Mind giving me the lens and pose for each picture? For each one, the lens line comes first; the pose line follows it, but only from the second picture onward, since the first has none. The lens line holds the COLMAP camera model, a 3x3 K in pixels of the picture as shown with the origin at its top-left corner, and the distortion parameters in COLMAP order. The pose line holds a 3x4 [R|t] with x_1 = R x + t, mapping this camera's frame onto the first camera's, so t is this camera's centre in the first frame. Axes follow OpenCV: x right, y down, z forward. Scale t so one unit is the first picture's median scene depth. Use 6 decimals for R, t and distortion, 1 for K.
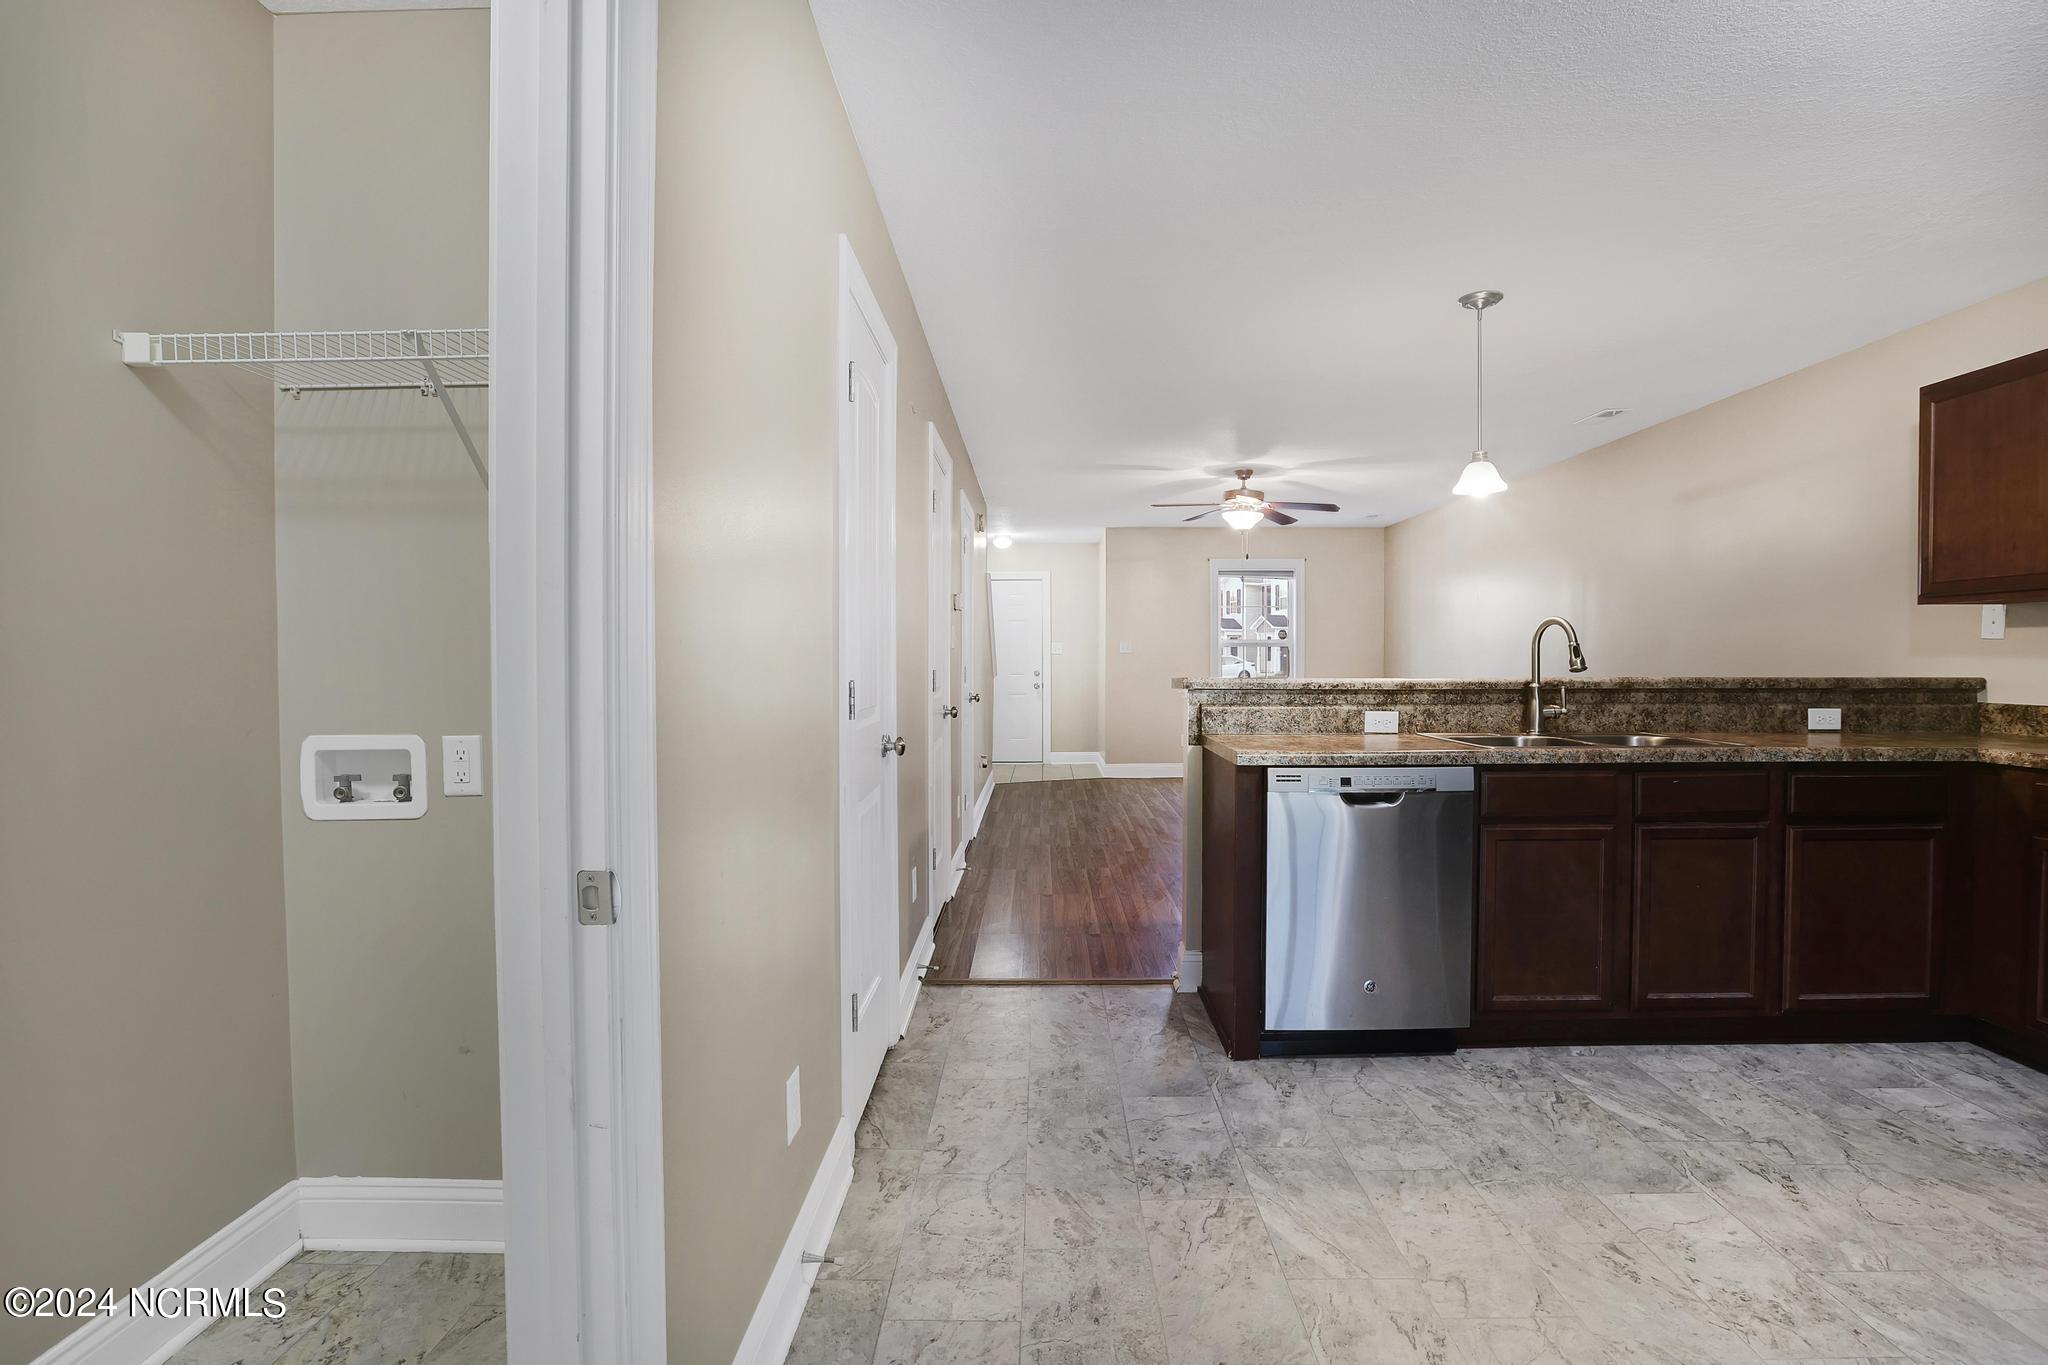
lens RADIAL K [[982.8, 0, 1024.0], [0, 982.8, 682.5], [0, 0, 1]] dist [-0.024179, 0.000932]
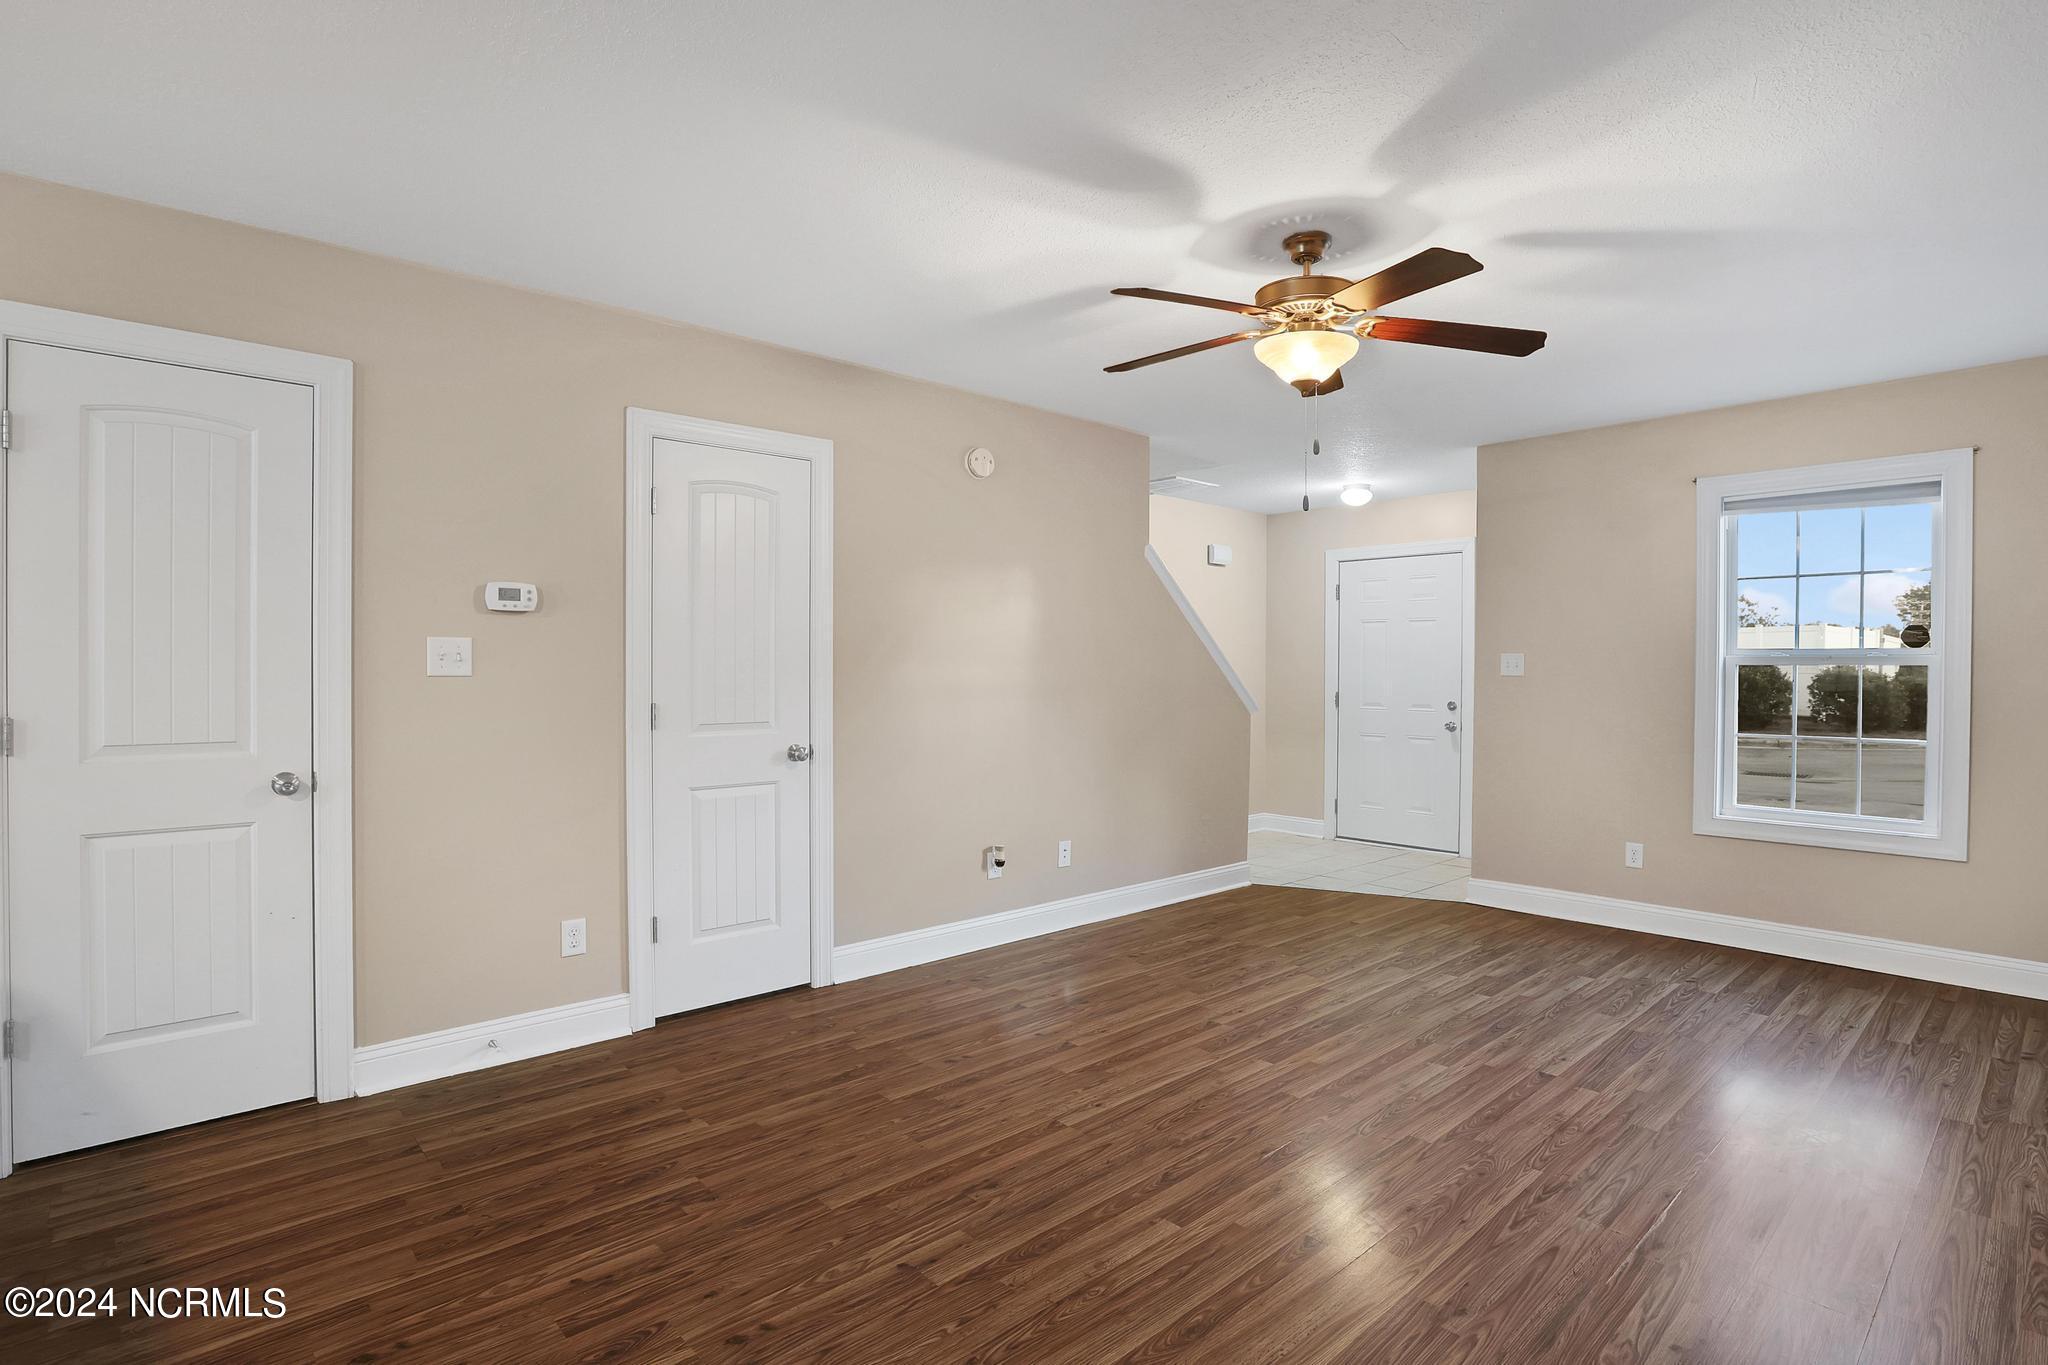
lens RADIAL K [[982.8, 0, 1024.0], [0, 982.8, 682.5], [0, 0, 1]] dist [-0.024179, 0.000932]
pose [[0.690989, 0.013640, -0.722736, 0.306278], [-0.022309, 0.999748, -0.002461, -0.018971], [0.722521, 0.017824, 0.691120, 0.447488]]
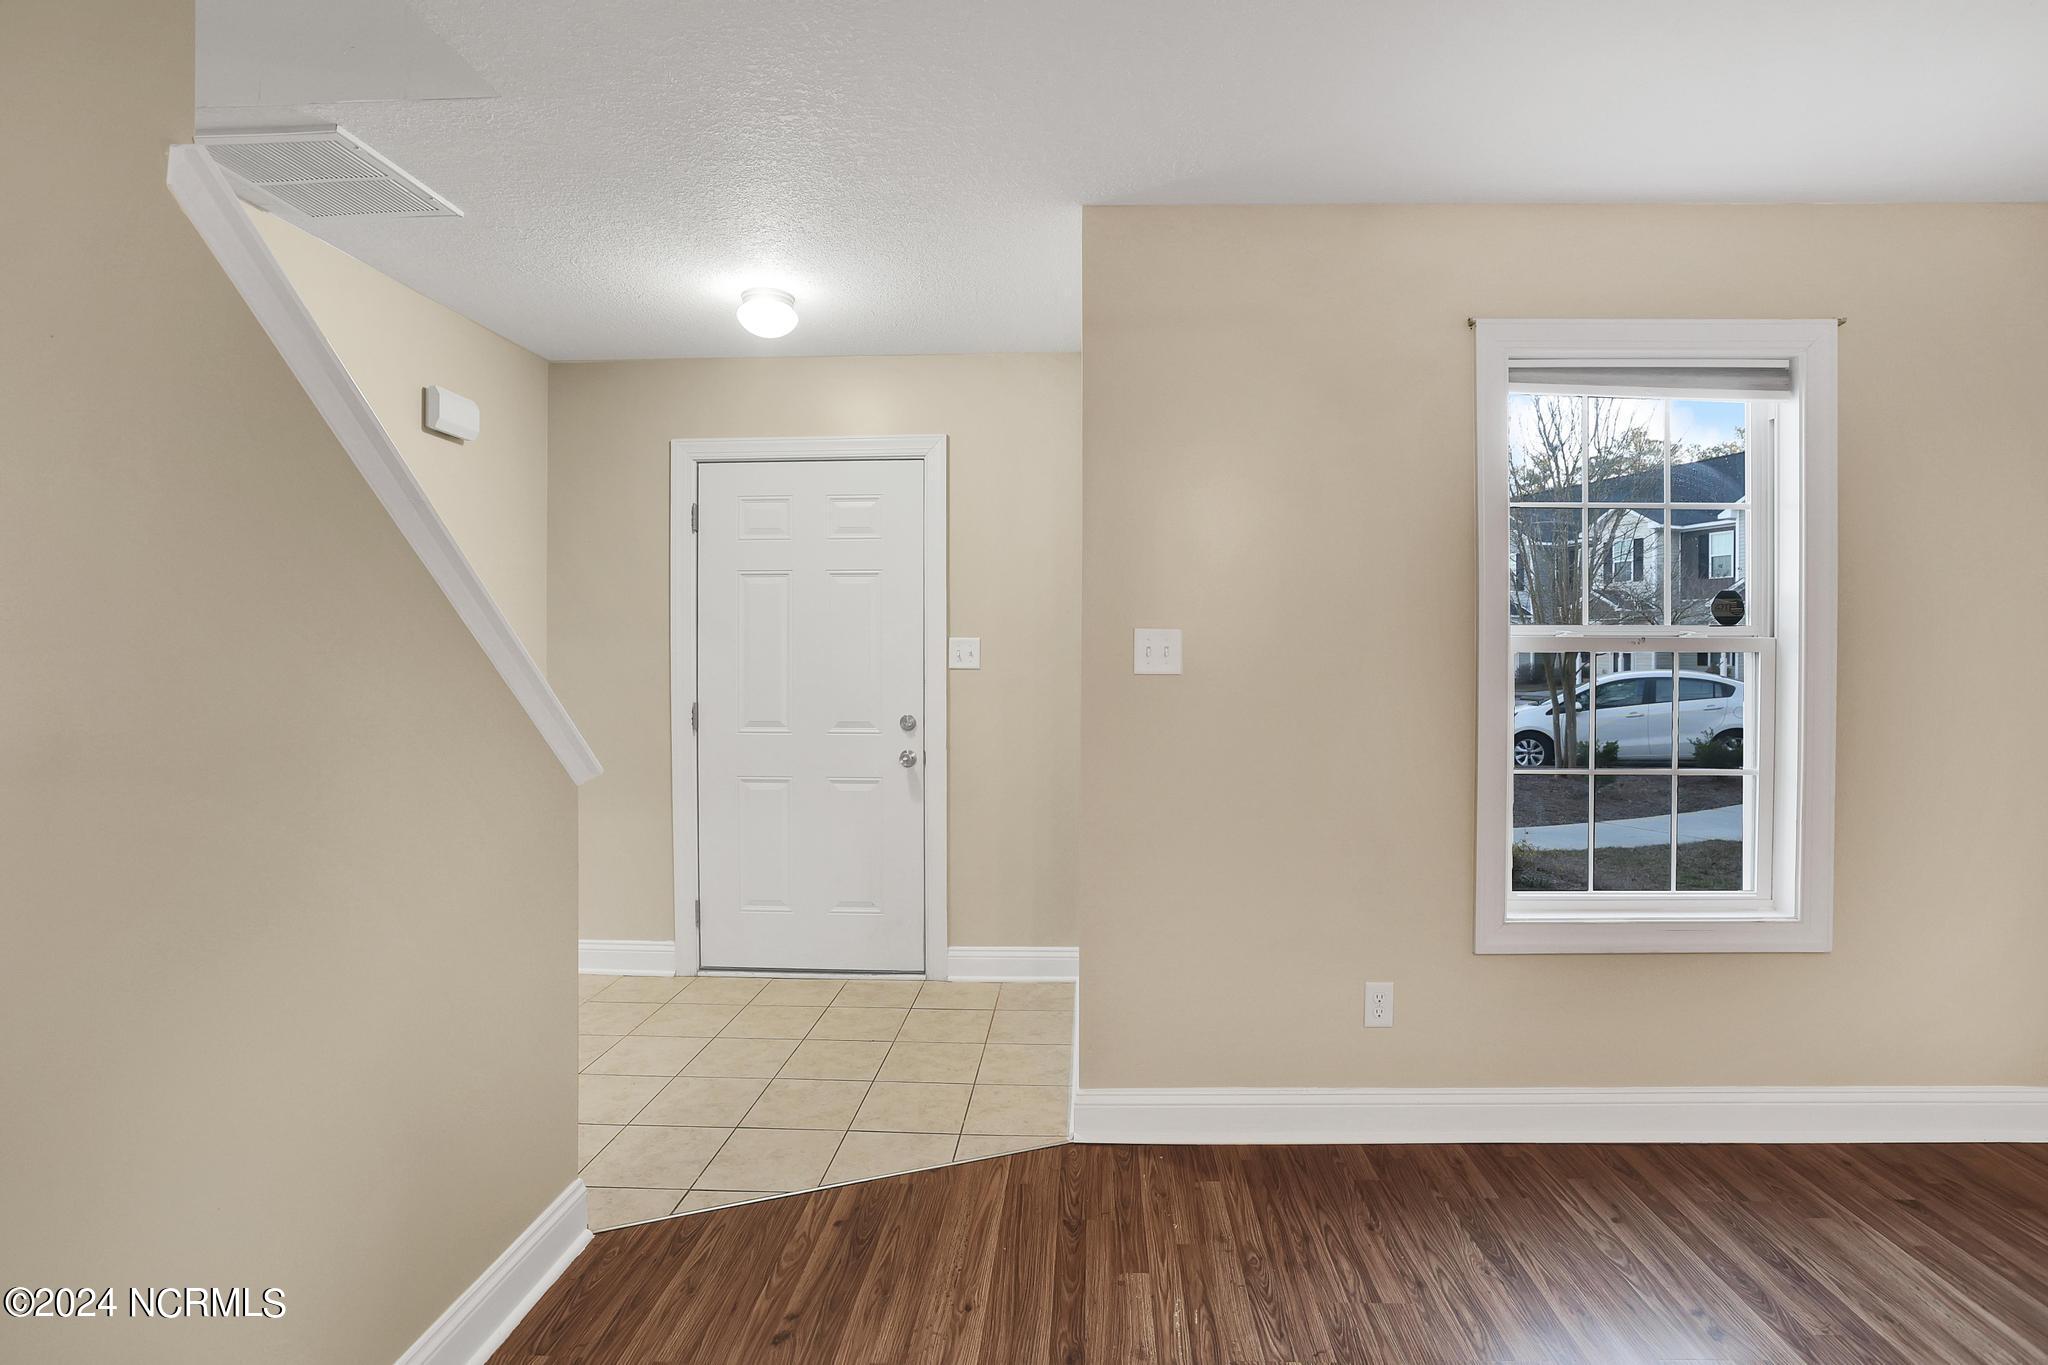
lens RADIAL K [[982.8, 0, 1024.0], [0, 982.8, 682.5], [0, 0, 1]] dist [-0.024179, 0.000932]
pose [[0.999000, 0.005607, -0.044359, 0.080513], [-0.005564, 0.999984, 0.001096, -0.028246], [0.044364, -0.000848, 0.999015, 0.742255]]
